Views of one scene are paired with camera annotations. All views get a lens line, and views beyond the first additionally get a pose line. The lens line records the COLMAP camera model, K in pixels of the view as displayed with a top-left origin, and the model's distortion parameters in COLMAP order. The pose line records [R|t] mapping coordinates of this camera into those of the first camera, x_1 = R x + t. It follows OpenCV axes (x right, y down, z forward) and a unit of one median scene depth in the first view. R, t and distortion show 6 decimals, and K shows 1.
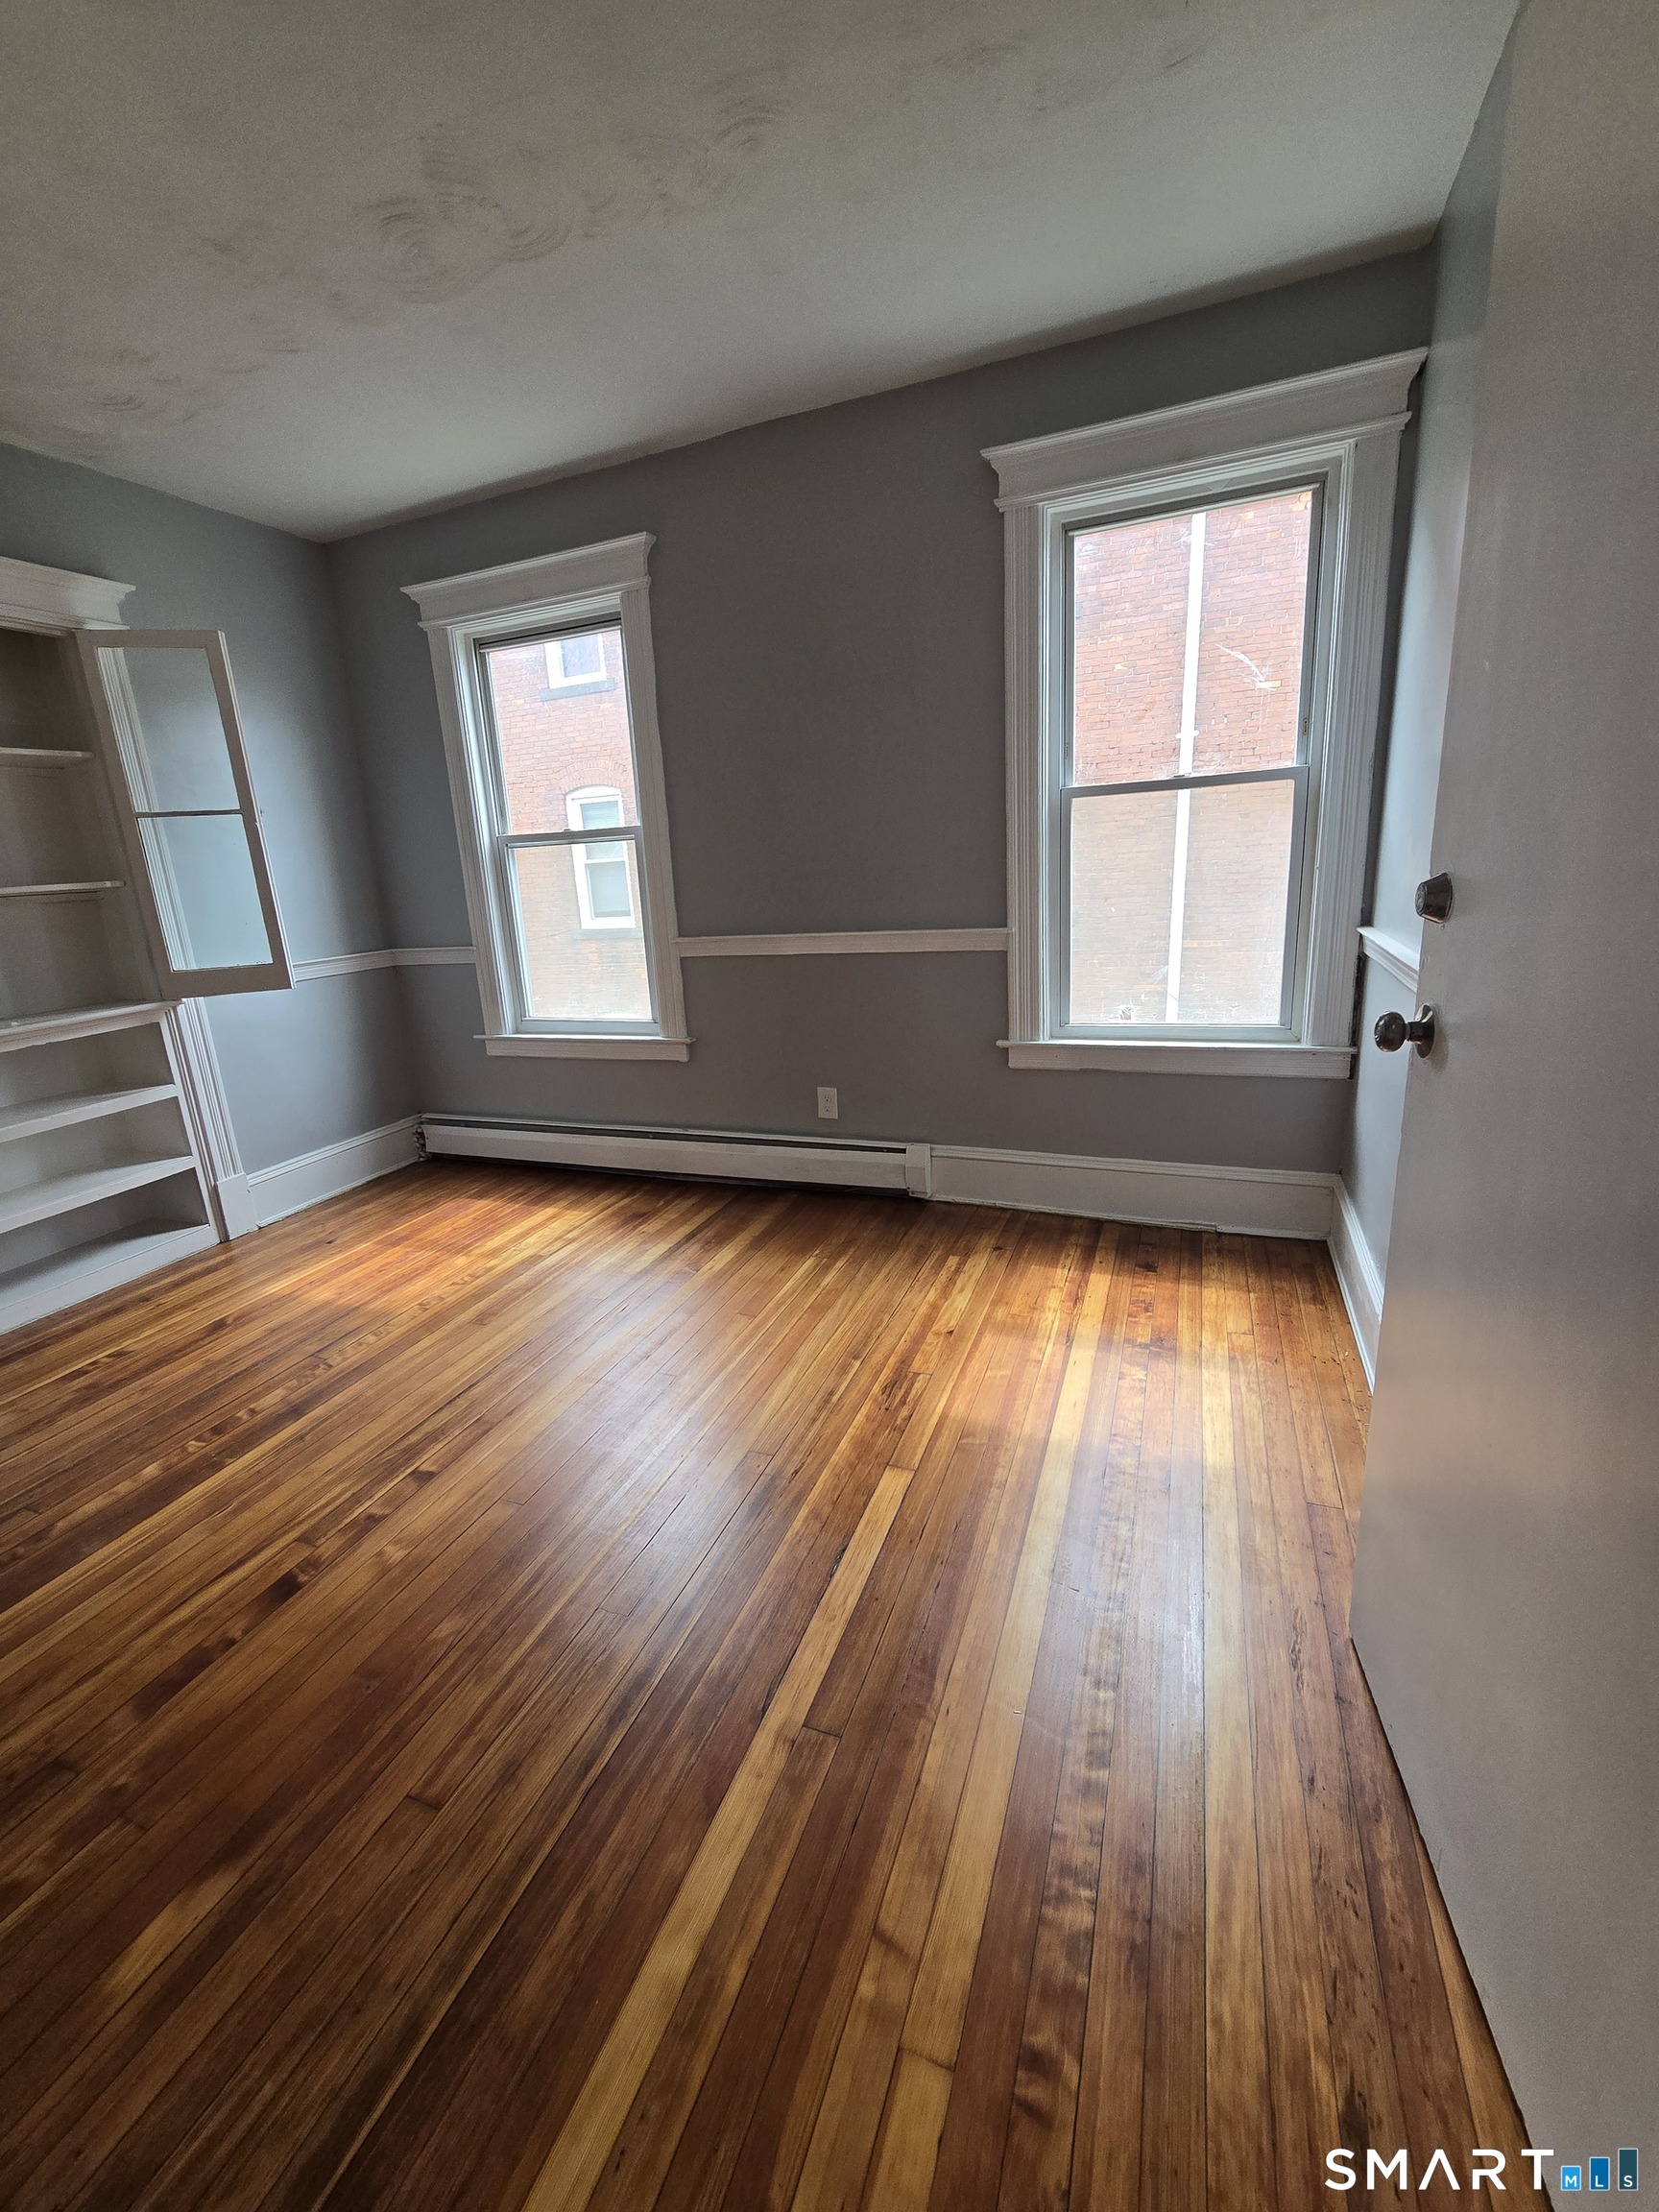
lens RADIAL K [[904.4, 0, 819.3], [0, 904.4, 1094.3], [0, 0, 1]] dist [-0.009012, 0.001569]
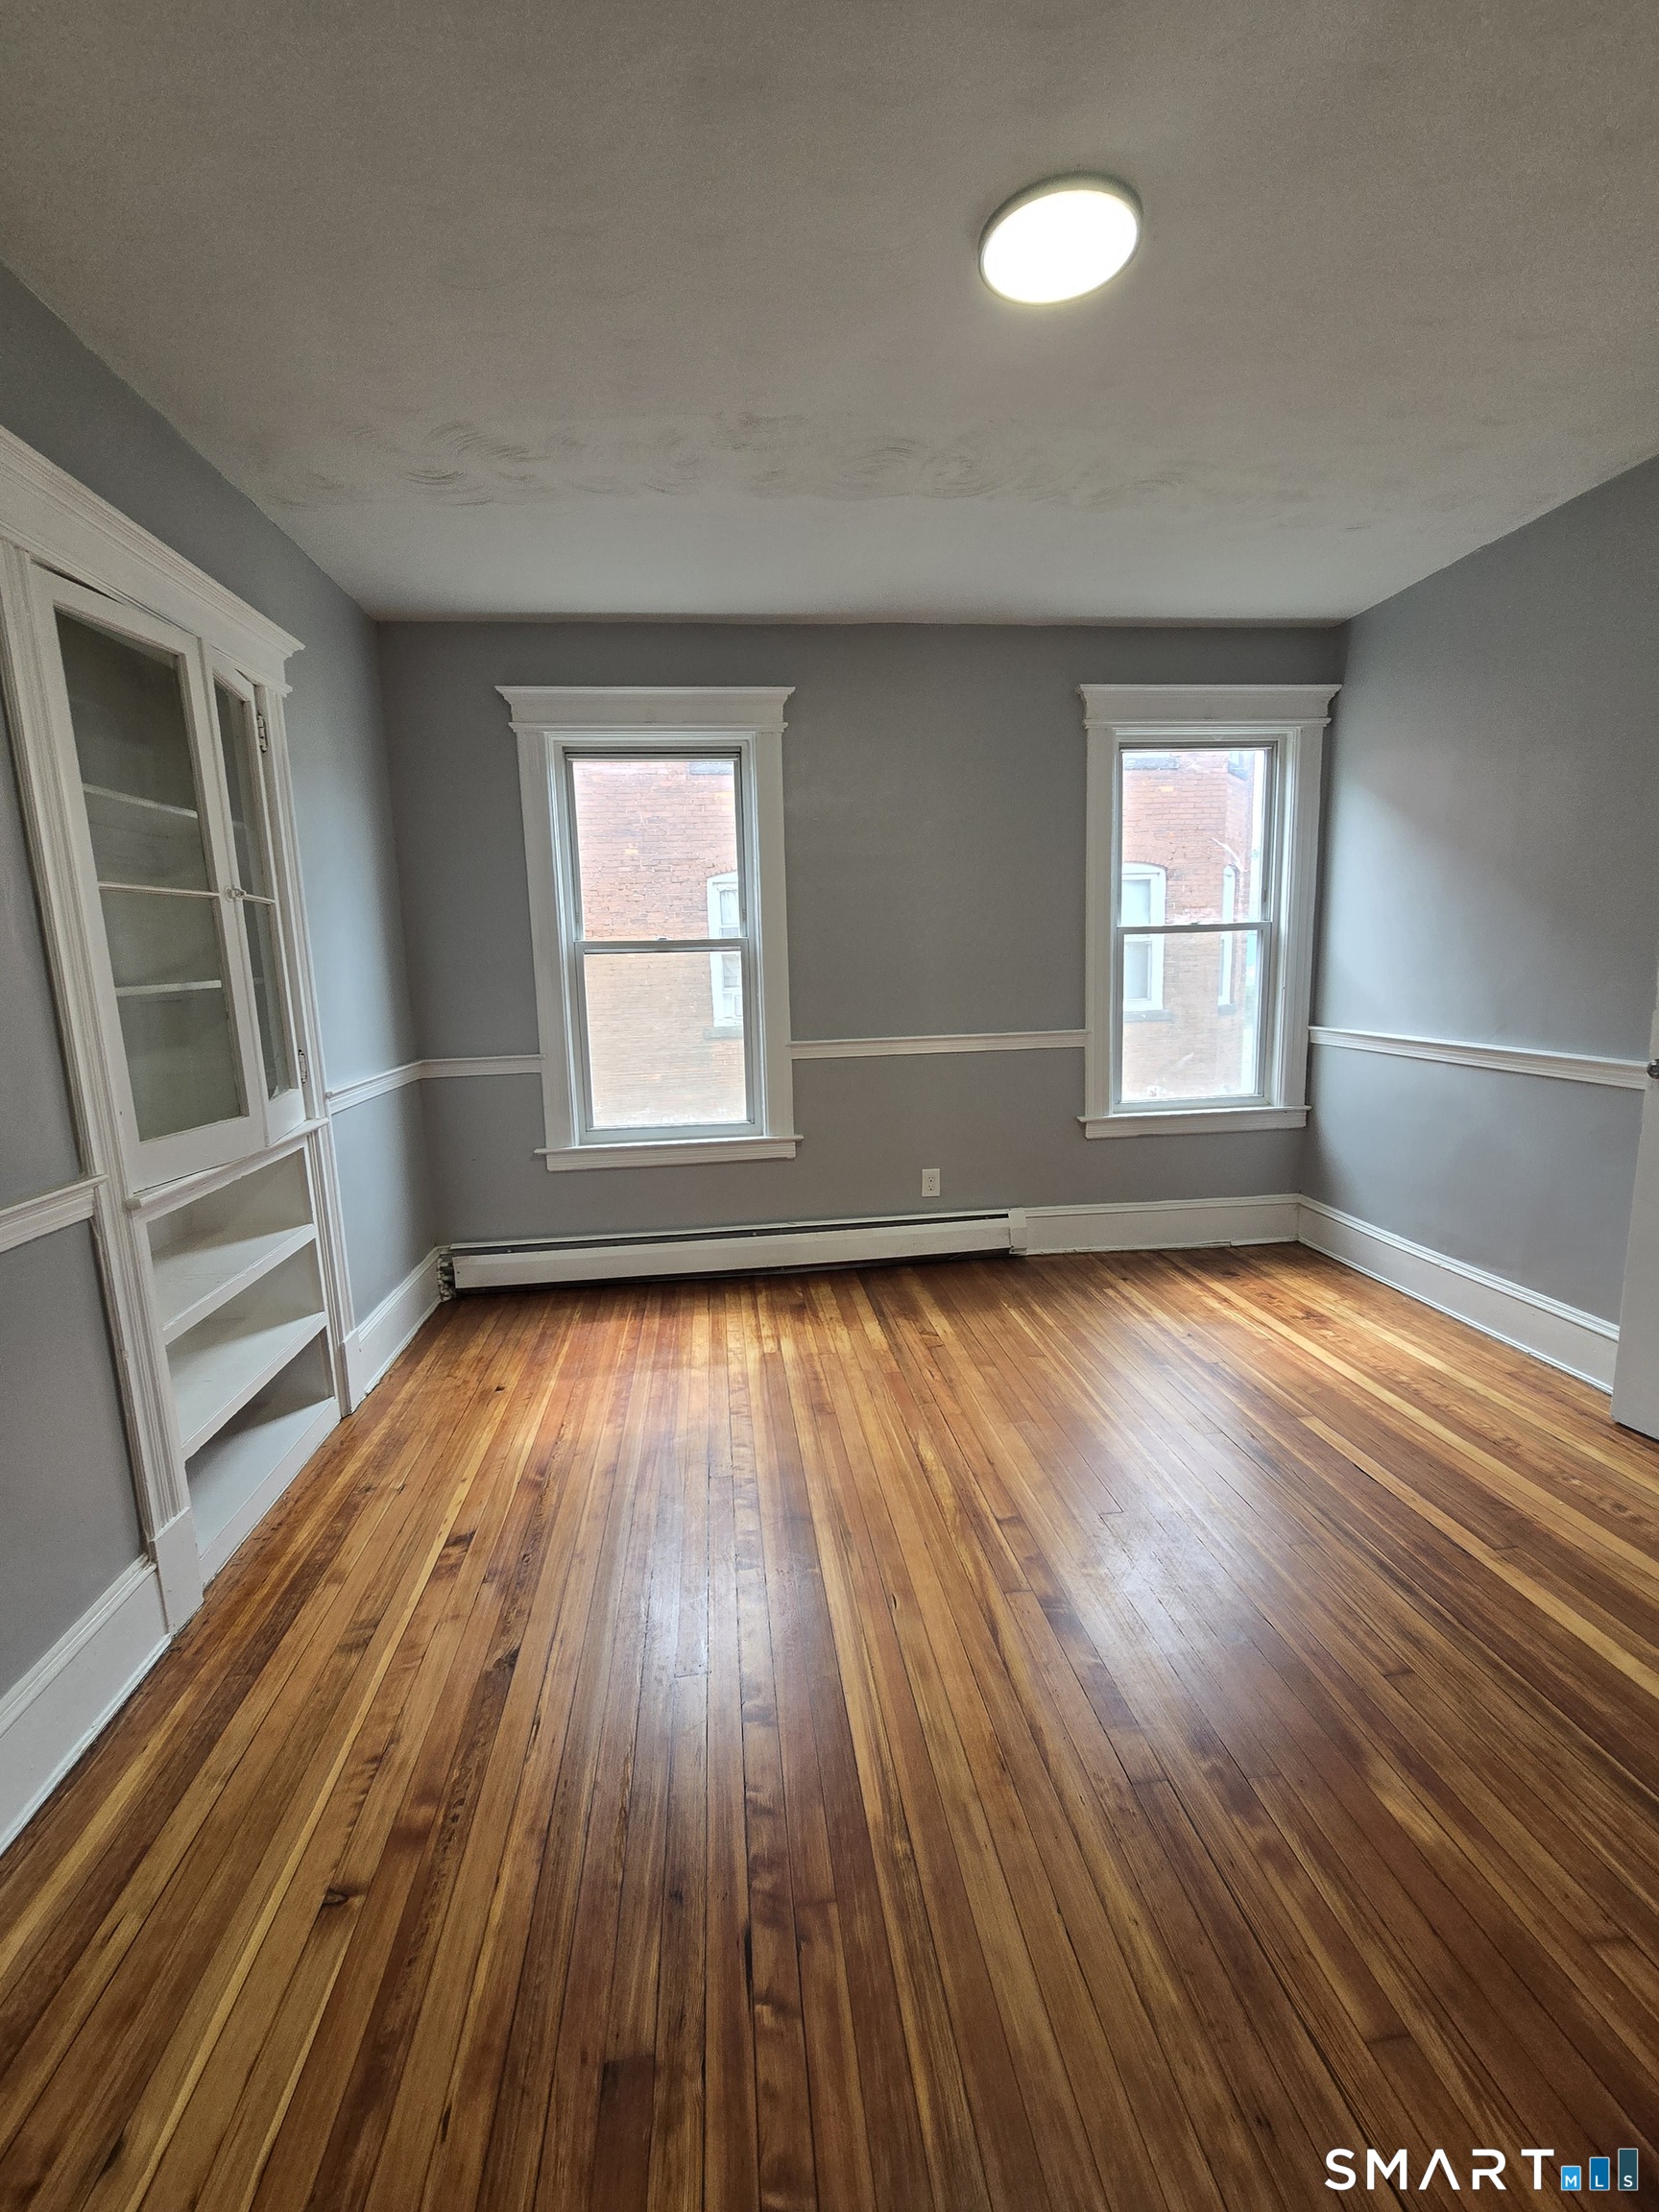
lens RADIAL K [[904.4, 0, 832.0], [0, 904.4, 1097.7], [0, 0, 1]] dist [-0.009012, 0.001569]
pose [[0.876848, -0.040643, 0.479046, -0.724927], [0.098264, 0.990536, -0.095824, 0.000463], [-0.470618, 0.131096, 0.872544, 0.055780]]
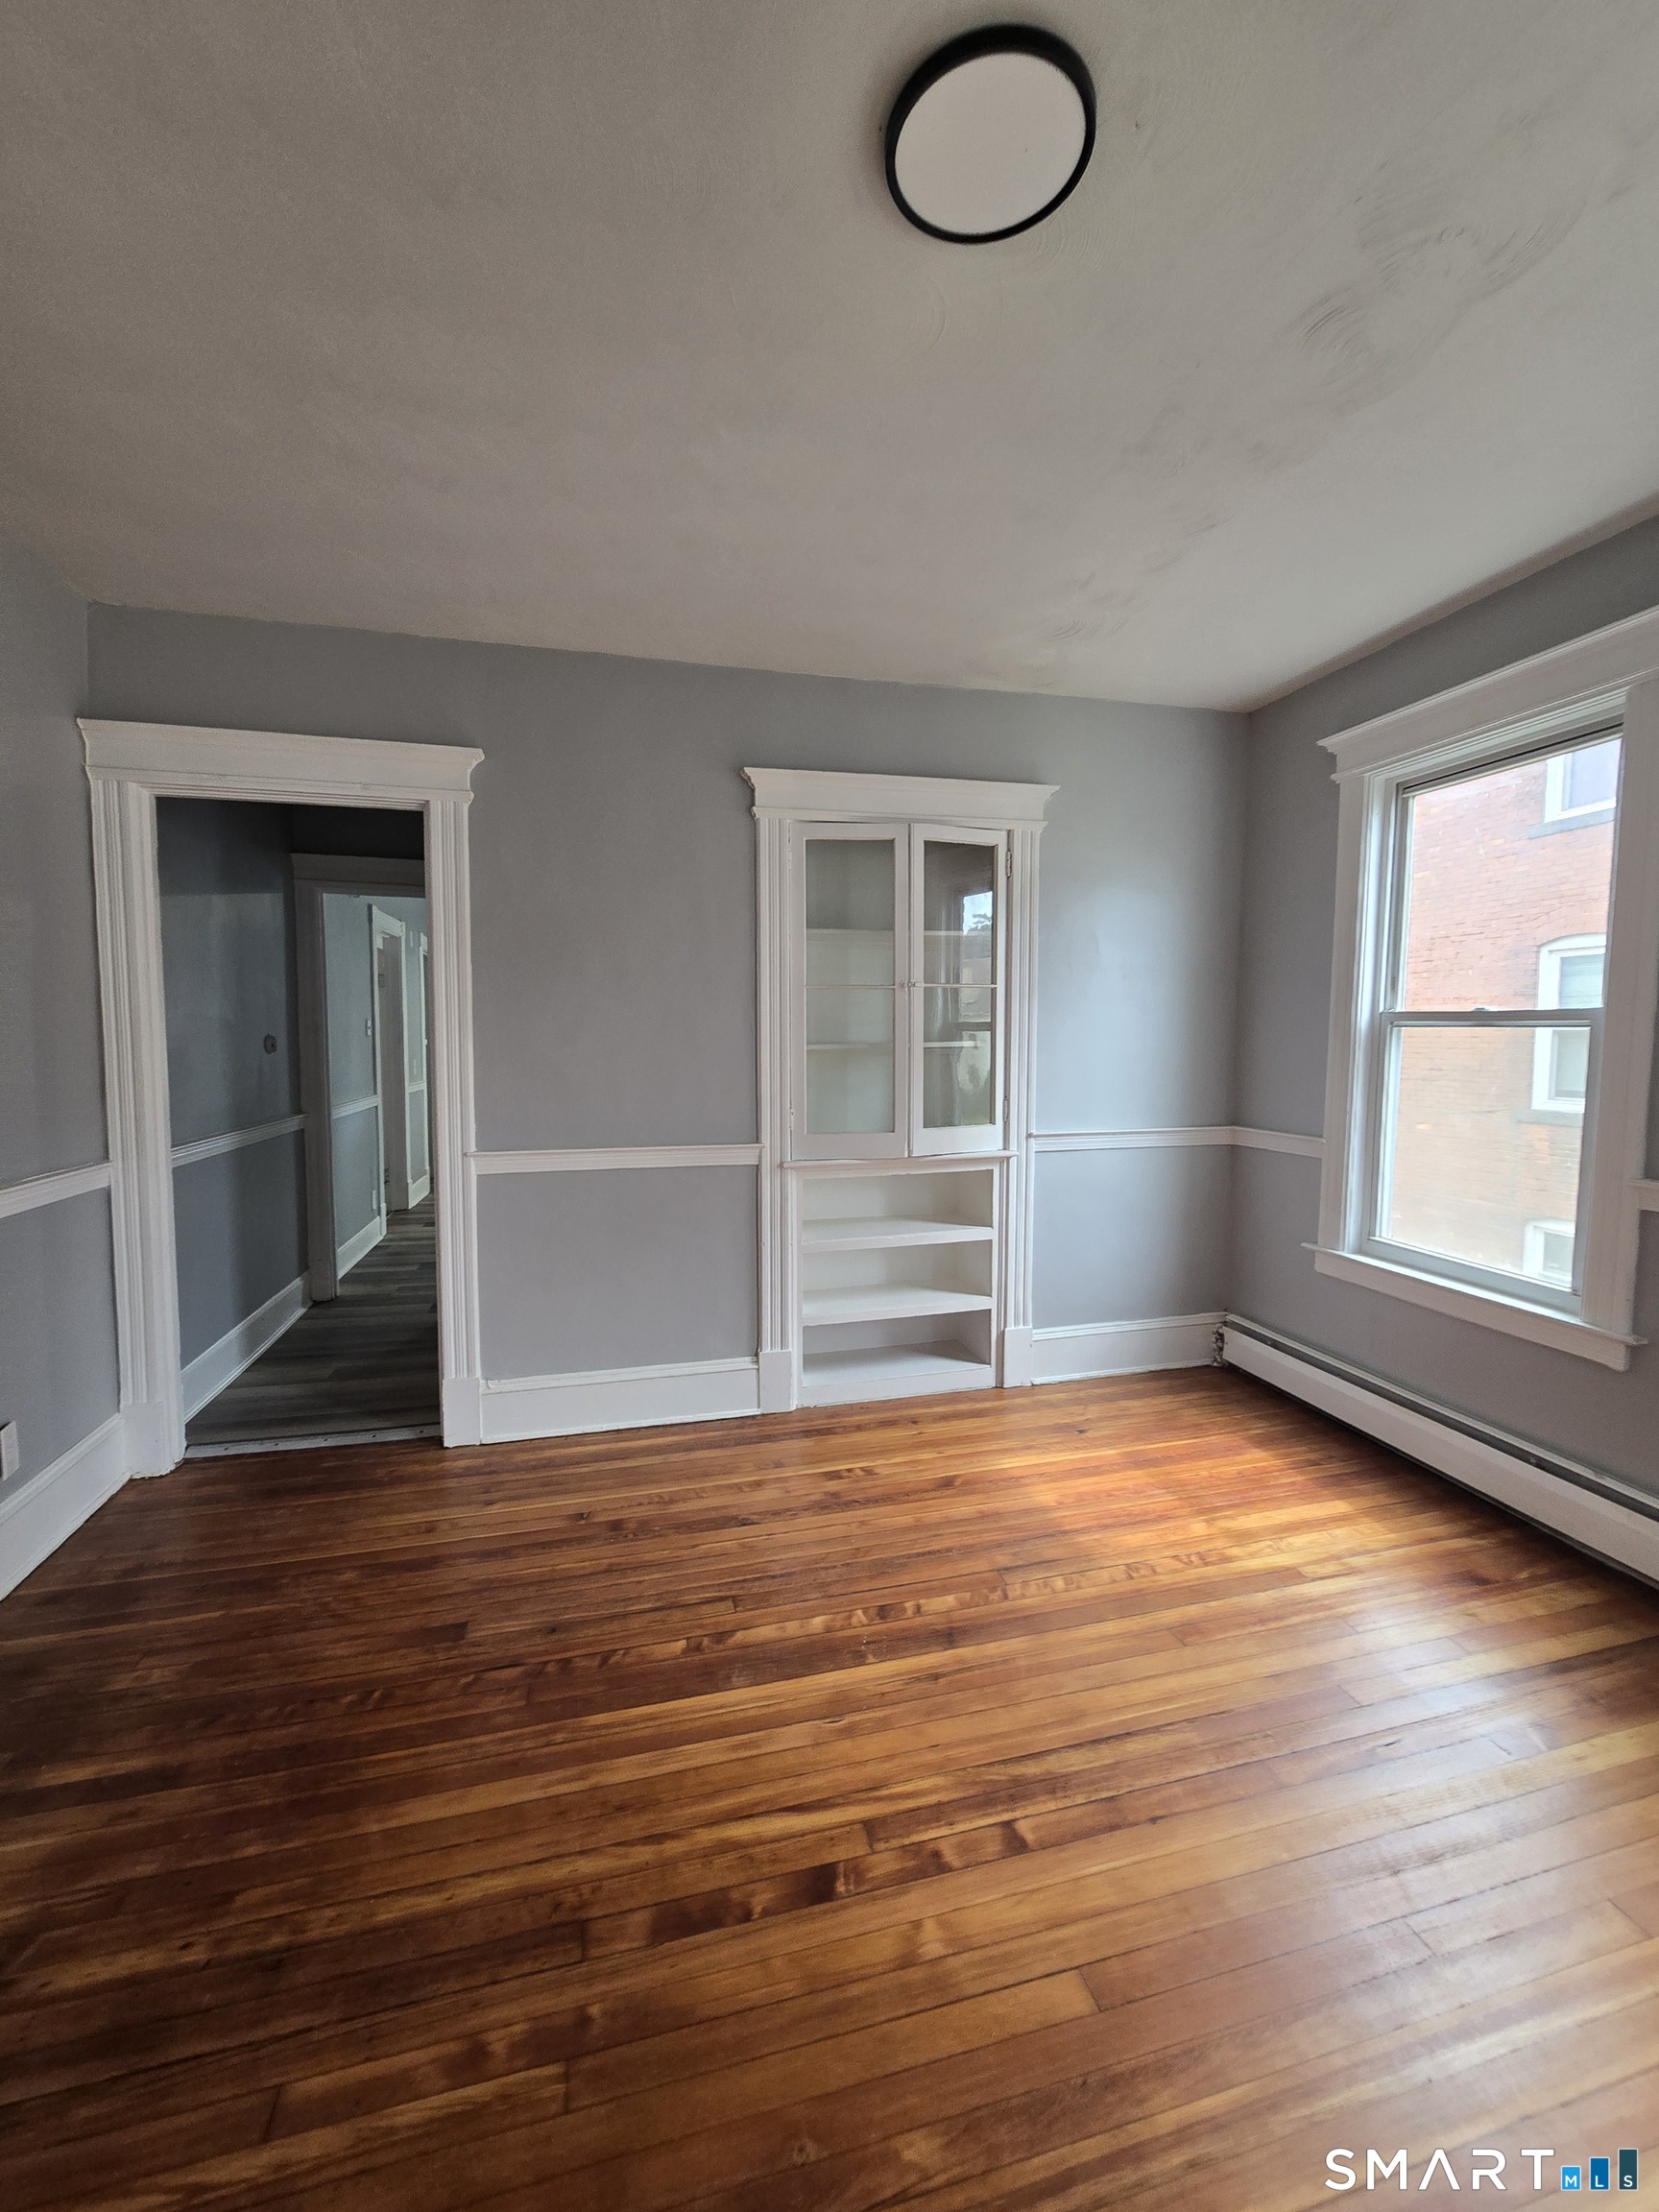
lens RADIAL K [[904.4, 0, 825.4], [0, 904.4, 1096.4], [0, 0, 1]] dist [-0.009012, 0.001569]
pose [[0.591695, 0.114327, -0.798014, 0.003496], [-0.235816, 0.971141, -0.035718, -0.082151], [0.770901, 0.209318, 0.601579, 0.179791]]
